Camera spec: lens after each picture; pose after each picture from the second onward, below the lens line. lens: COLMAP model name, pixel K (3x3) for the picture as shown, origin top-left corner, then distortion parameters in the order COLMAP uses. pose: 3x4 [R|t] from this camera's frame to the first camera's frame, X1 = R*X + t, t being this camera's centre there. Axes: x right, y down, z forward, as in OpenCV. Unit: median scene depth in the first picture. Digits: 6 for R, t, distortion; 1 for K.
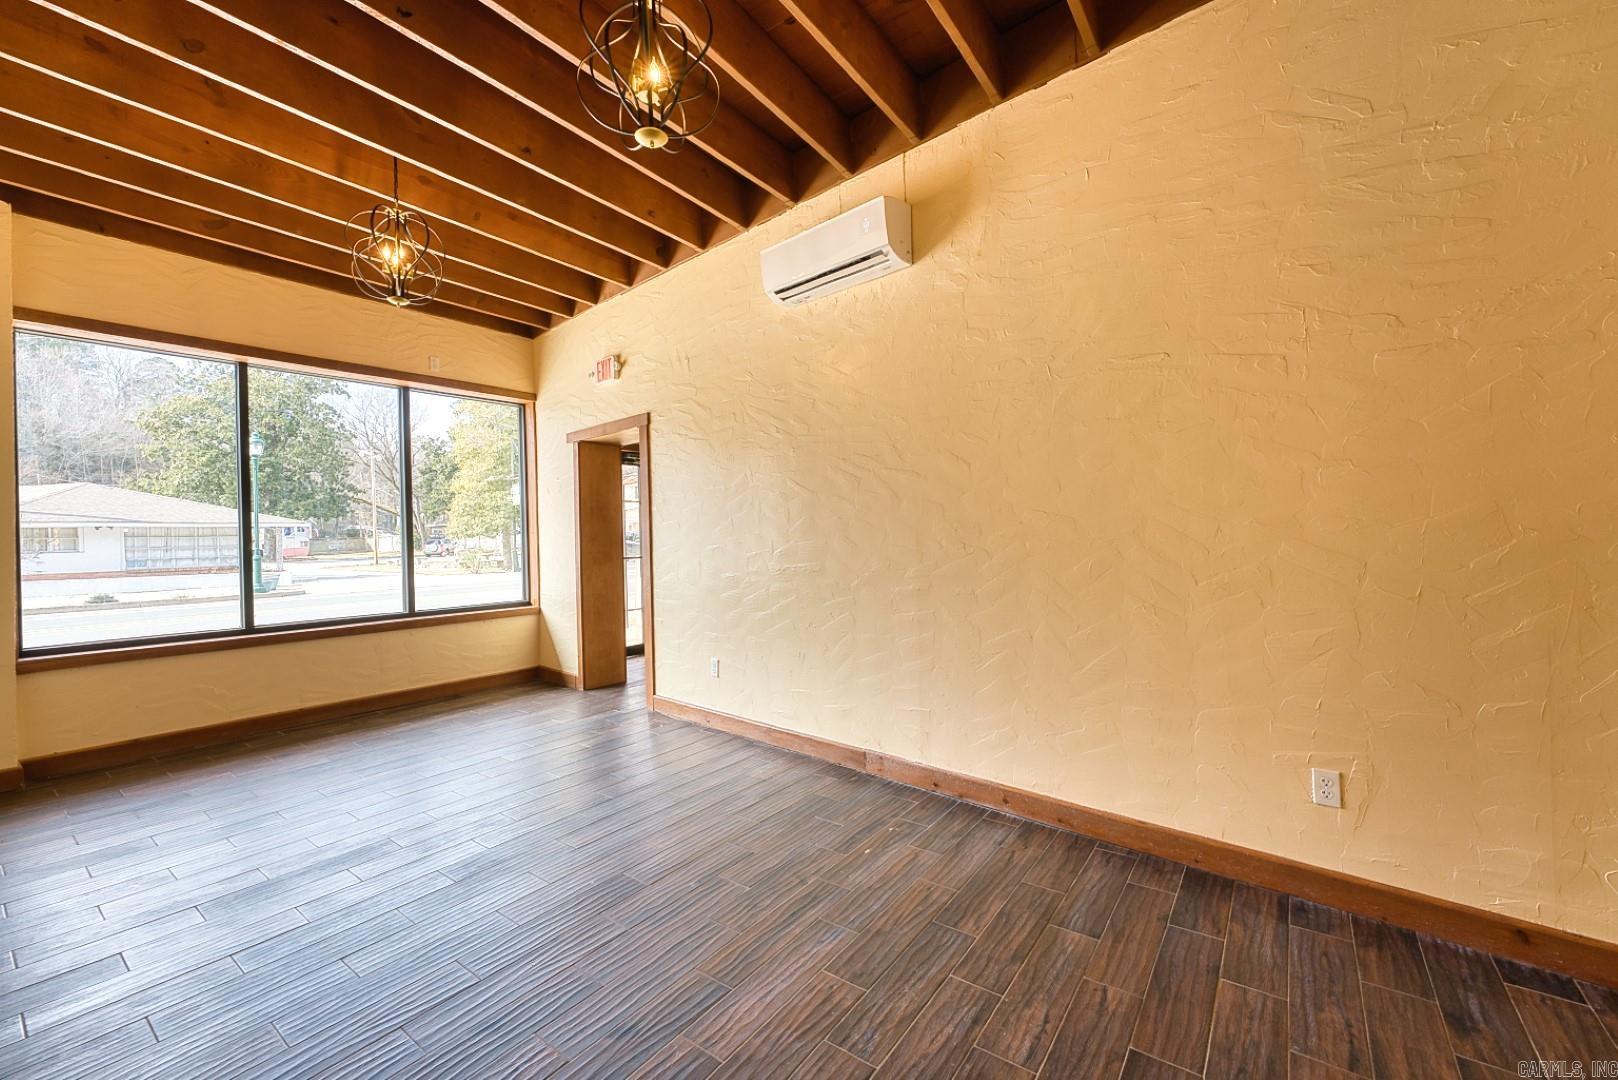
lens RADIAL K [[651.0, 0, 807.8], [0, 651.0, 543.0], [0, 0, 1]] dist [-0.000913, 0.000046]
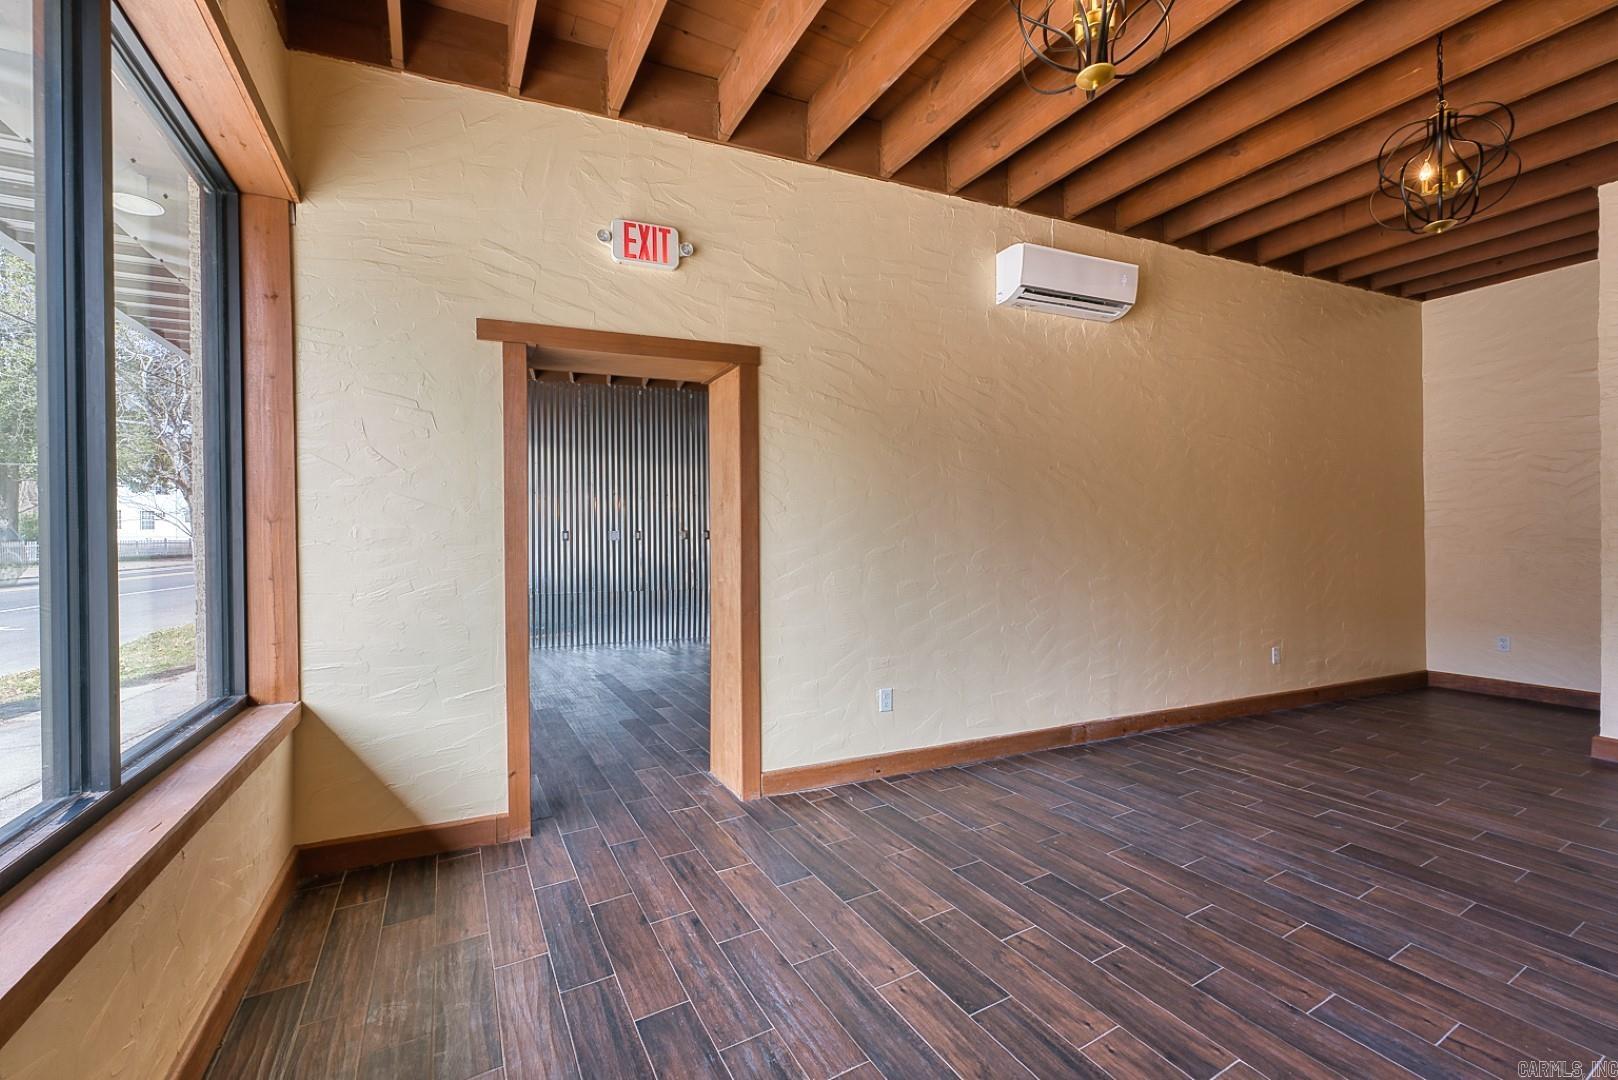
lens RADIAL K [[651.0, 0, 821.2], [0, 651.0, 536.2], [0, 0, 1]] dist [-0.000913, 0.000046]
pose [[0.416700, 0.012107, 0.908964, -0.888676], [0.005304, 0.999862, -0.015749, 0.002926], [-0.909029, 0.011383, 0.416578, 0.724318]]
